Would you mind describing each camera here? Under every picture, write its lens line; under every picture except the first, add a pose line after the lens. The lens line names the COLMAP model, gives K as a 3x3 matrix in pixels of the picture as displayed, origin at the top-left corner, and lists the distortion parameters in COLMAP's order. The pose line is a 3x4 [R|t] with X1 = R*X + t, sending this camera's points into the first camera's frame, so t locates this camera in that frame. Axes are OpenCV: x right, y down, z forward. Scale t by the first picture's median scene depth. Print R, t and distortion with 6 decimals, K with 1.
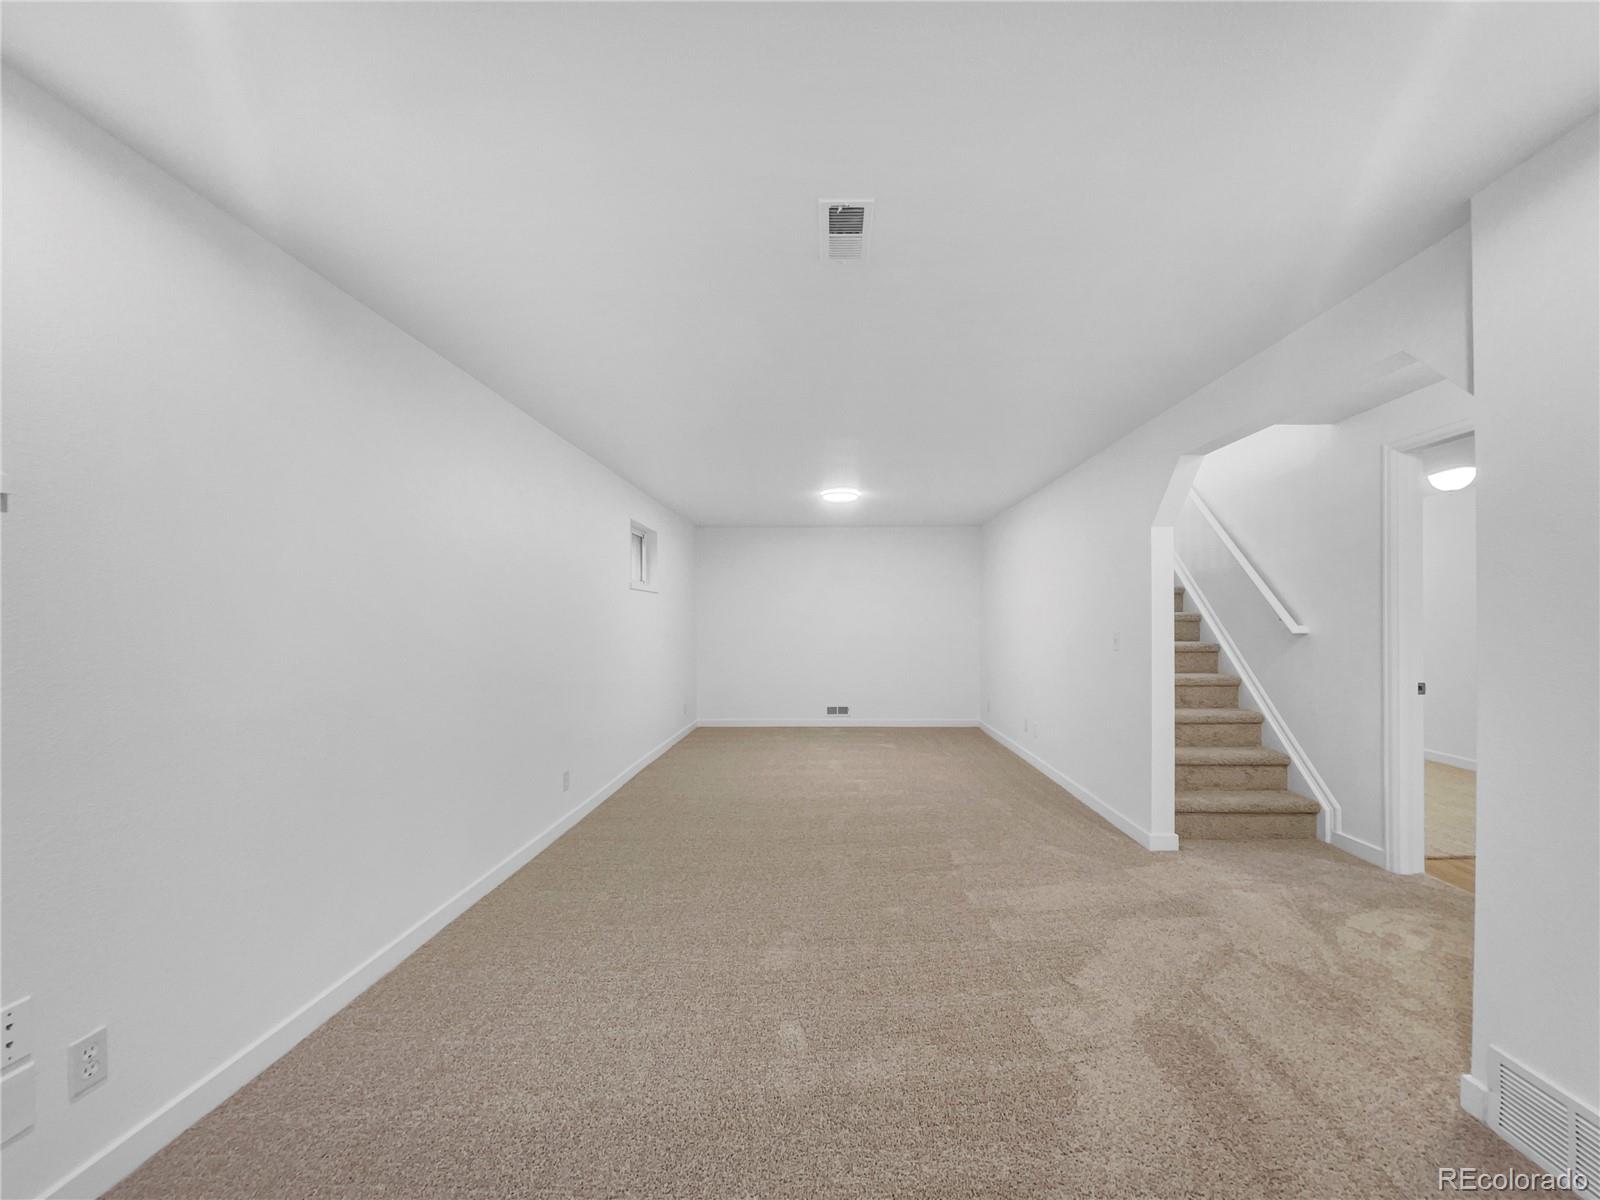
lens RADIAL K [[656.4, 0, 801.7], [0, 656.4, 619.6], [0, 0, 1]] dist [-0.000229, 0.000248]
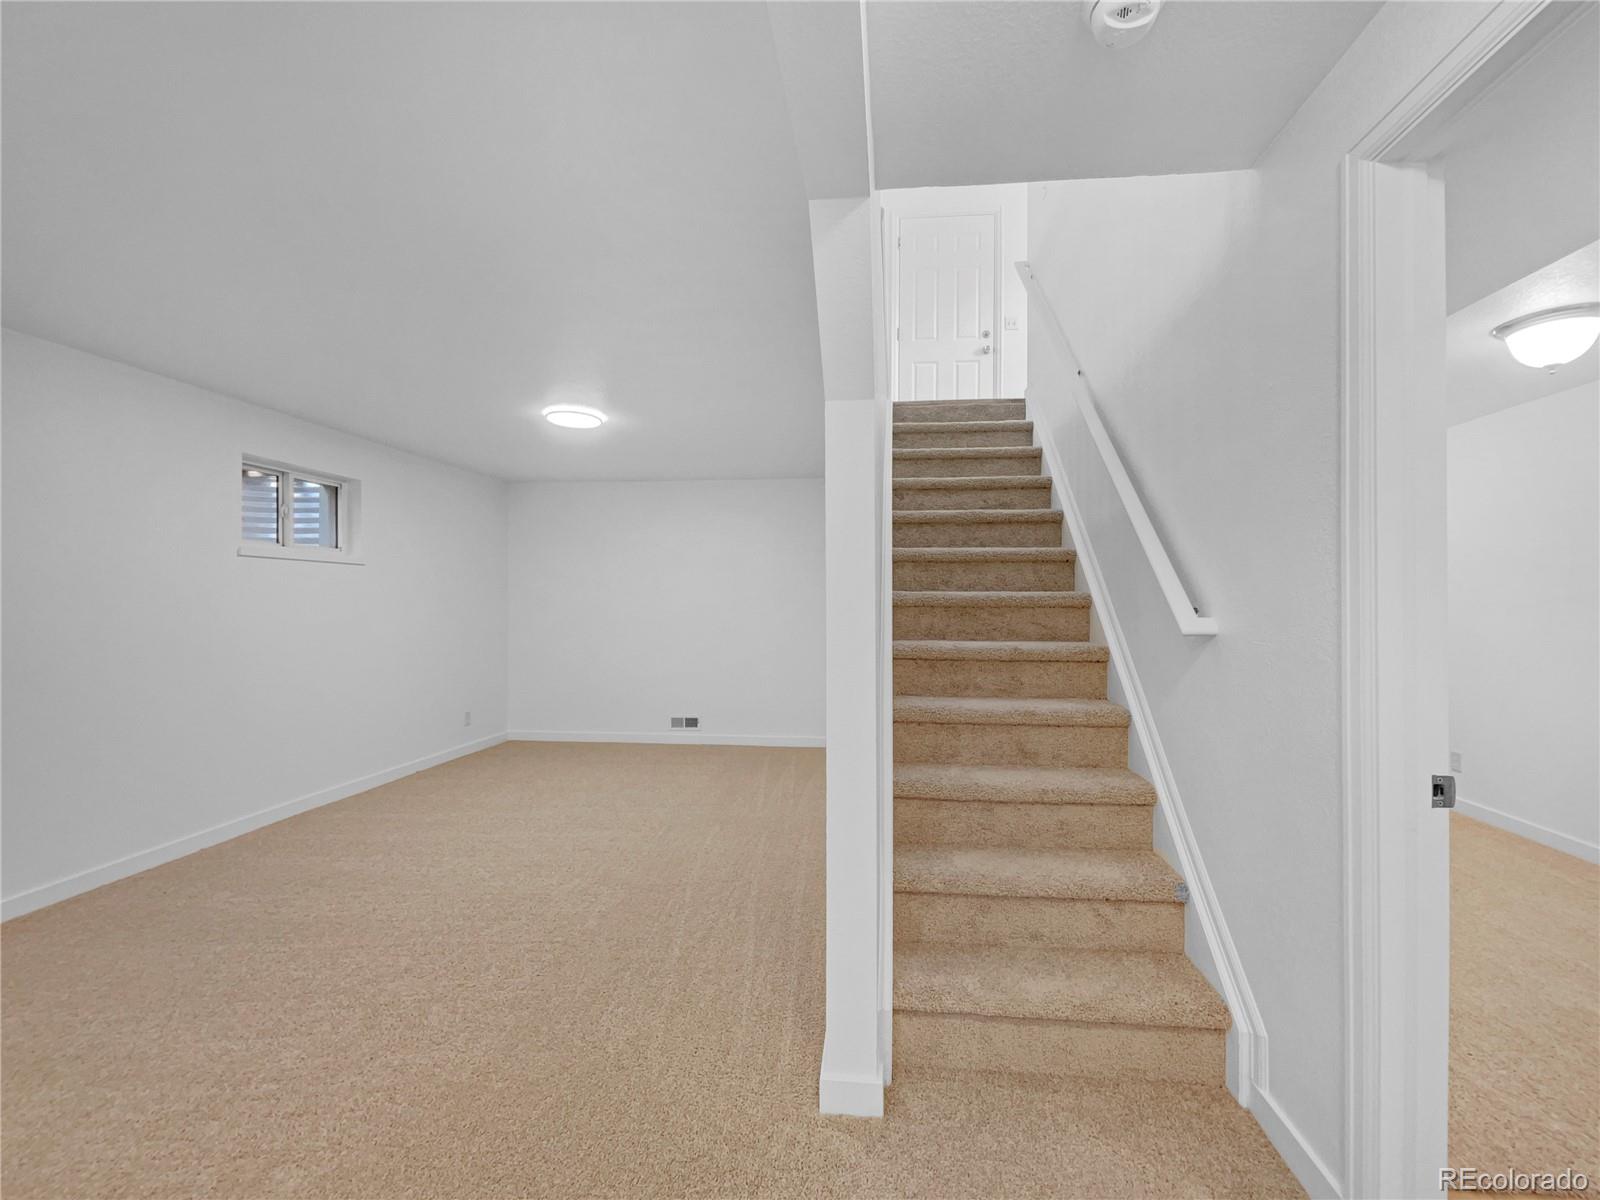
lens RADIAL K [[659.1, 0, 813.2], [0, 659.1, 597.7], [0, 0, 1]] dist [-0.000739, -0.000146]
pose [[0.996427, 0.003279, -0.084396, 0.505670], [-0.003860, 0.999970, -0.006723, -0.001089], [0.084372, 0.007024, 0.996410, 0.487826]]
